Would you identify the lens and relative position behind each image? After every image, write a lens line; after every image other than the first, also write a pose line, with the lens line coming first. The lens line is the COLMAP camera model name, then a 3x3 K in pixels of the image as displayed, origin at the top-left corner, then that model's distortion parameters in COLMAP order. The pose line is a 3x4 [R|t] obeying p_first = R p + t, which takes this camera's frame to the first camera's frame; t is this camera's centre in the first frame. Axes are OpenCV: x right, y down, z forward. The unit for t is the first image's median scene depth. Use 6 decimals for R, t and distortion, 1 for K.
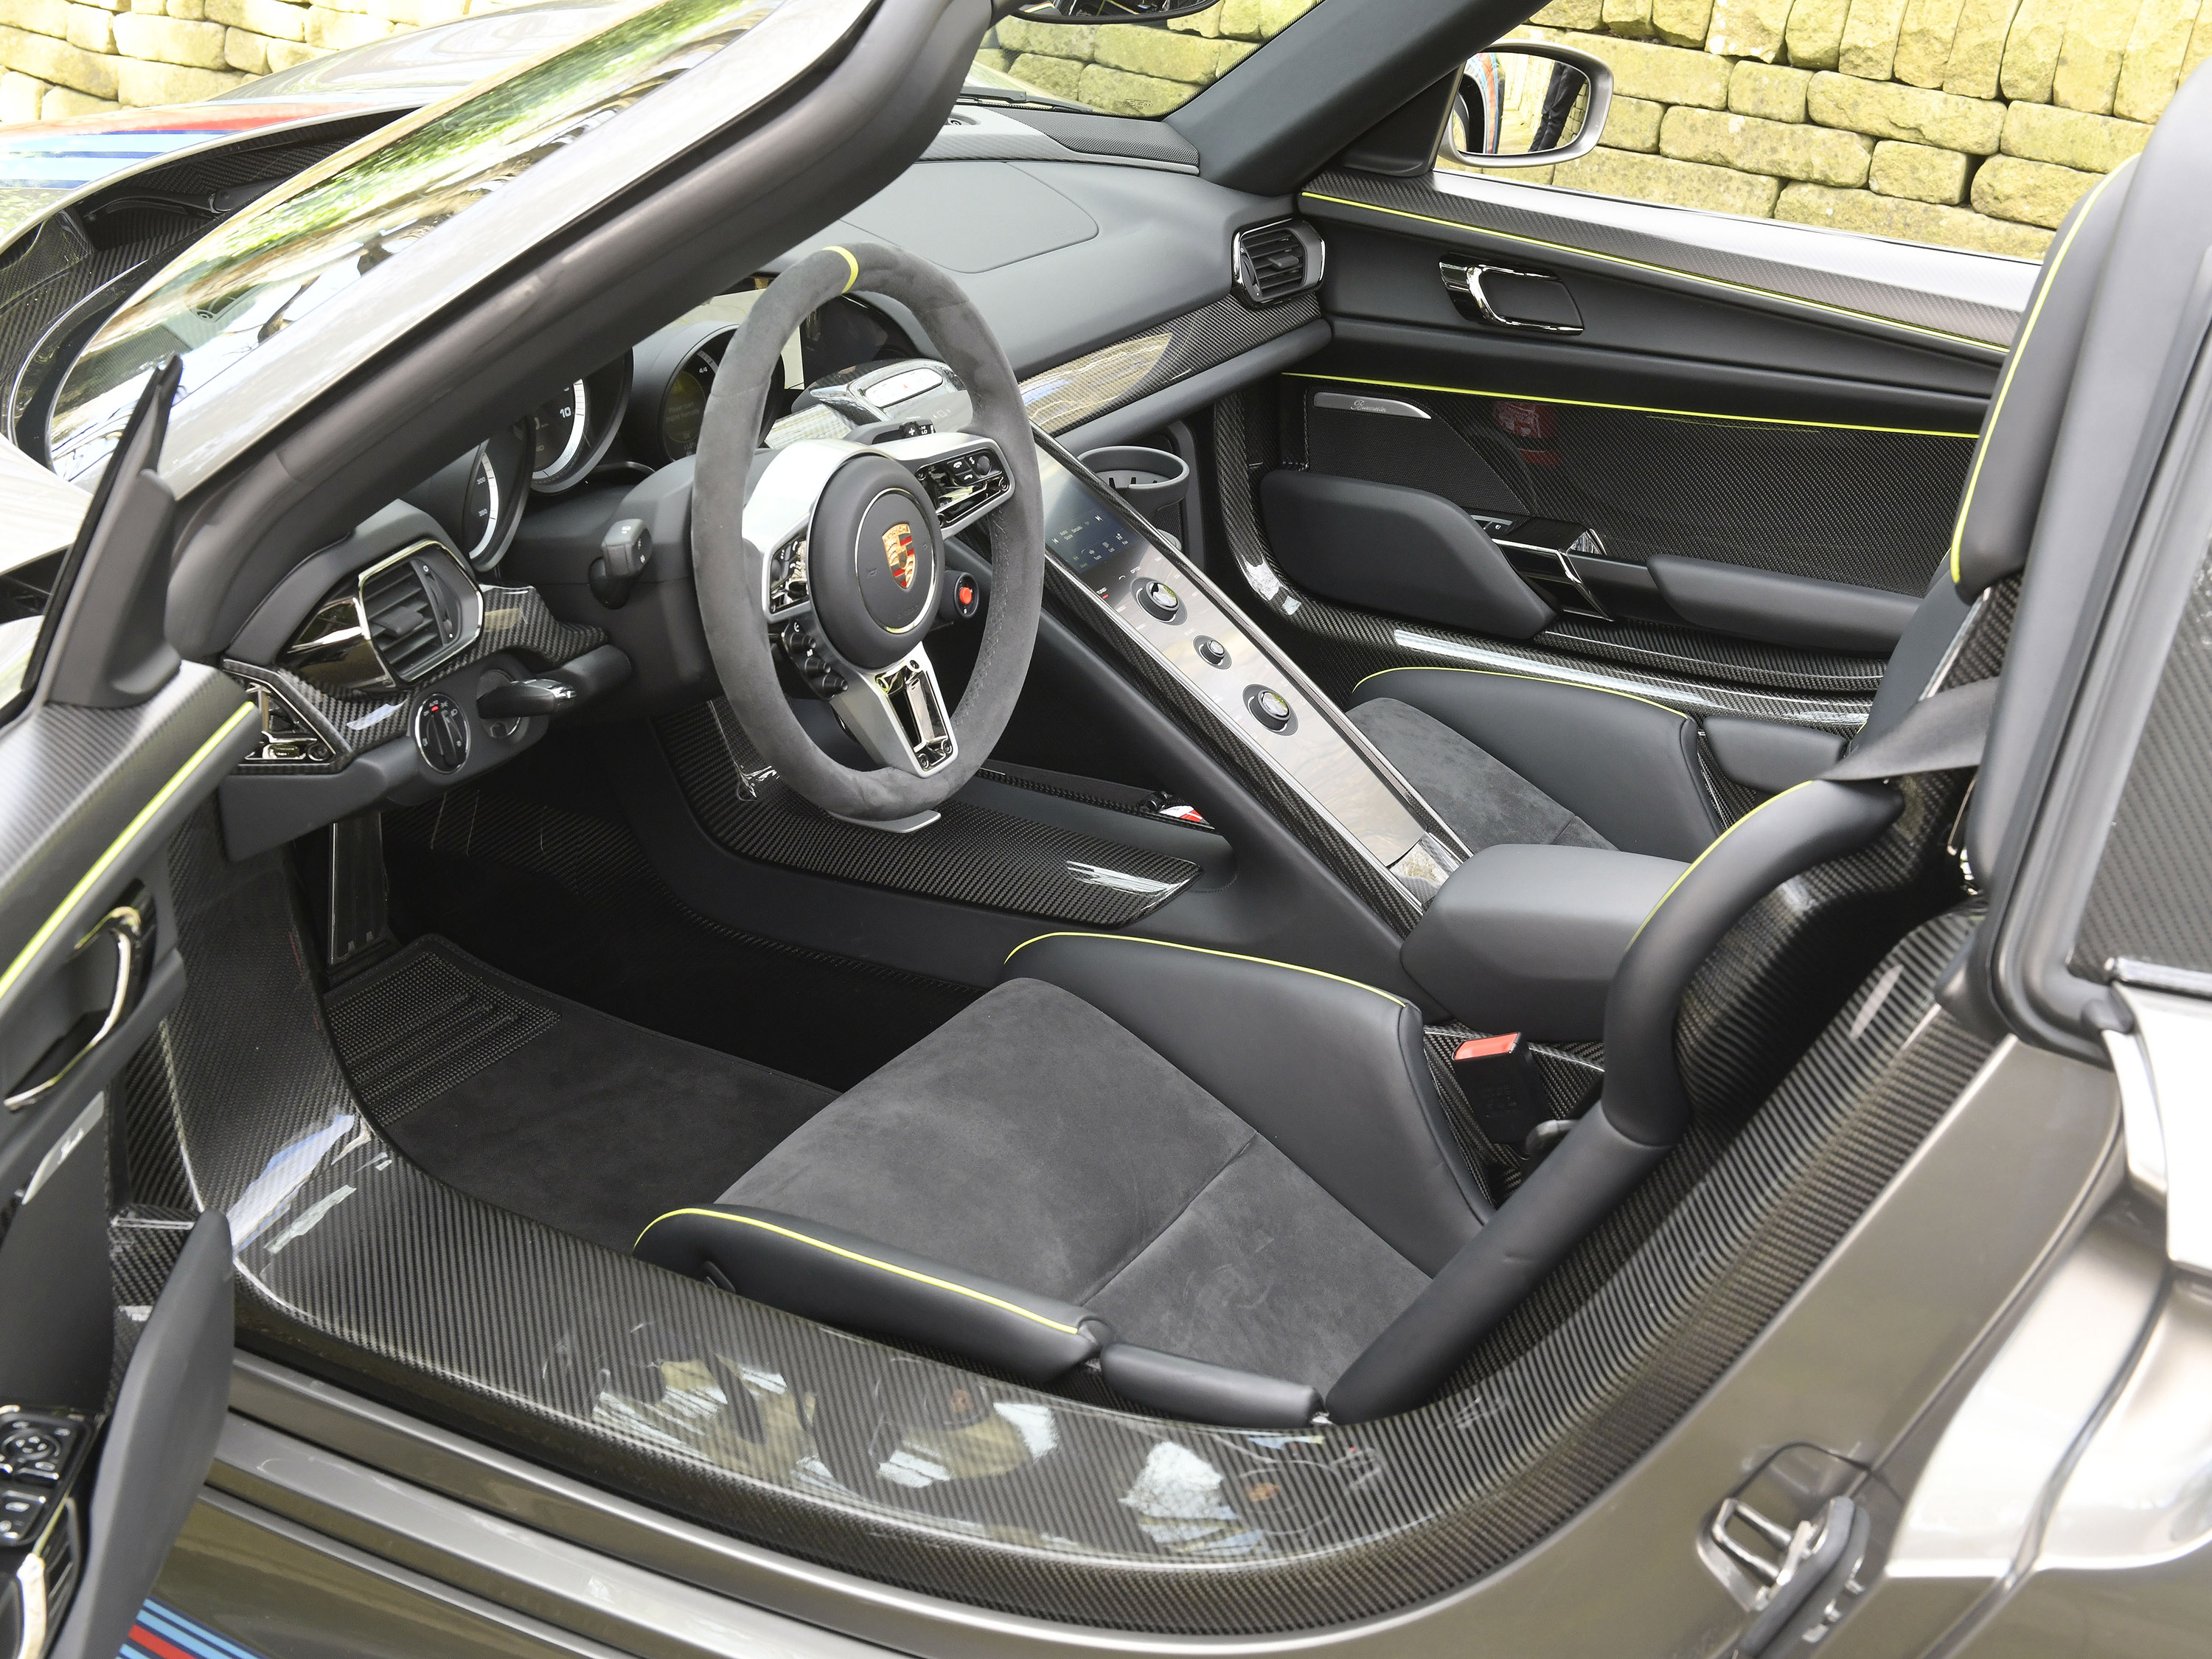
lens RADIAL K [[2831.0, 0, 1106.0], [0, 2831.0, 829.5], [0, 0, 1]] dist [-0.001786, 0.060616]
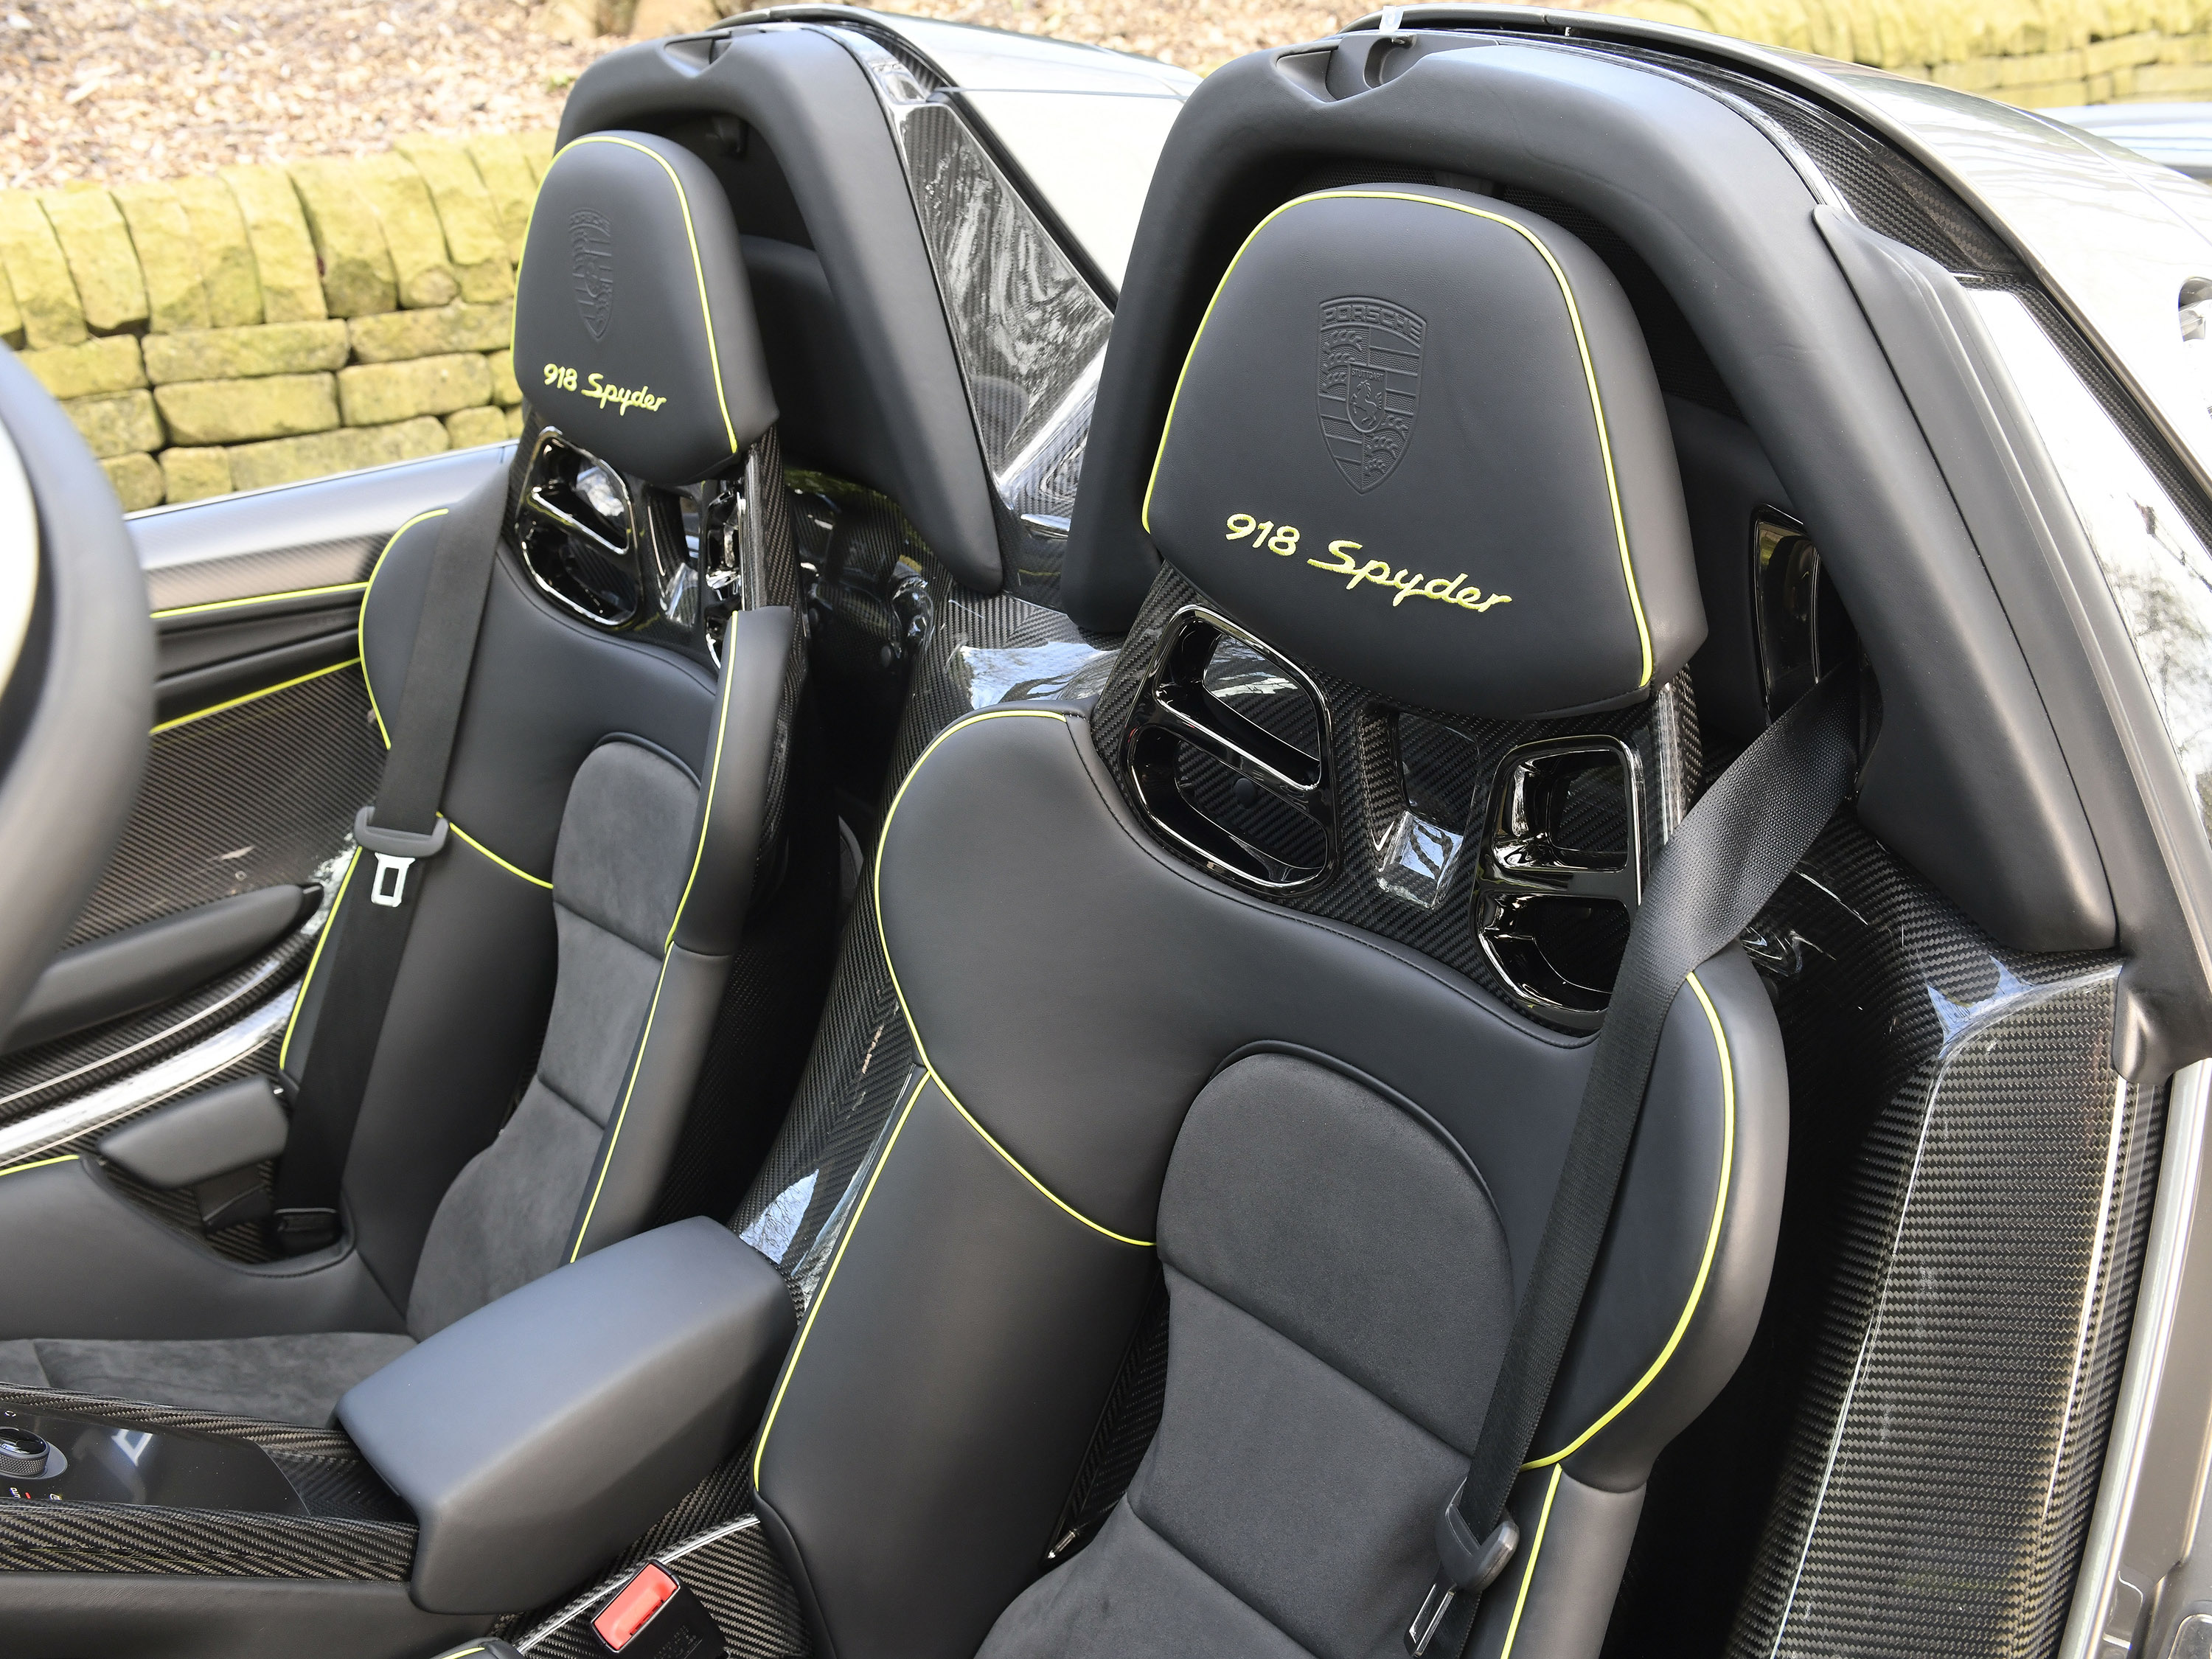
lens RADIAL K [[2219.5, 0, 1106.0], [0, 2219.5, 829.5], [0, 0, 1]] dist [-0.024766, -0.004793]
pose [[0.383374, -0.423636, 0.820705, -0.210869], [0.443255, 0.863971, 0.238912, -0.185434], [-0.810277, 0.272189, 0.519002, 0.541228]]
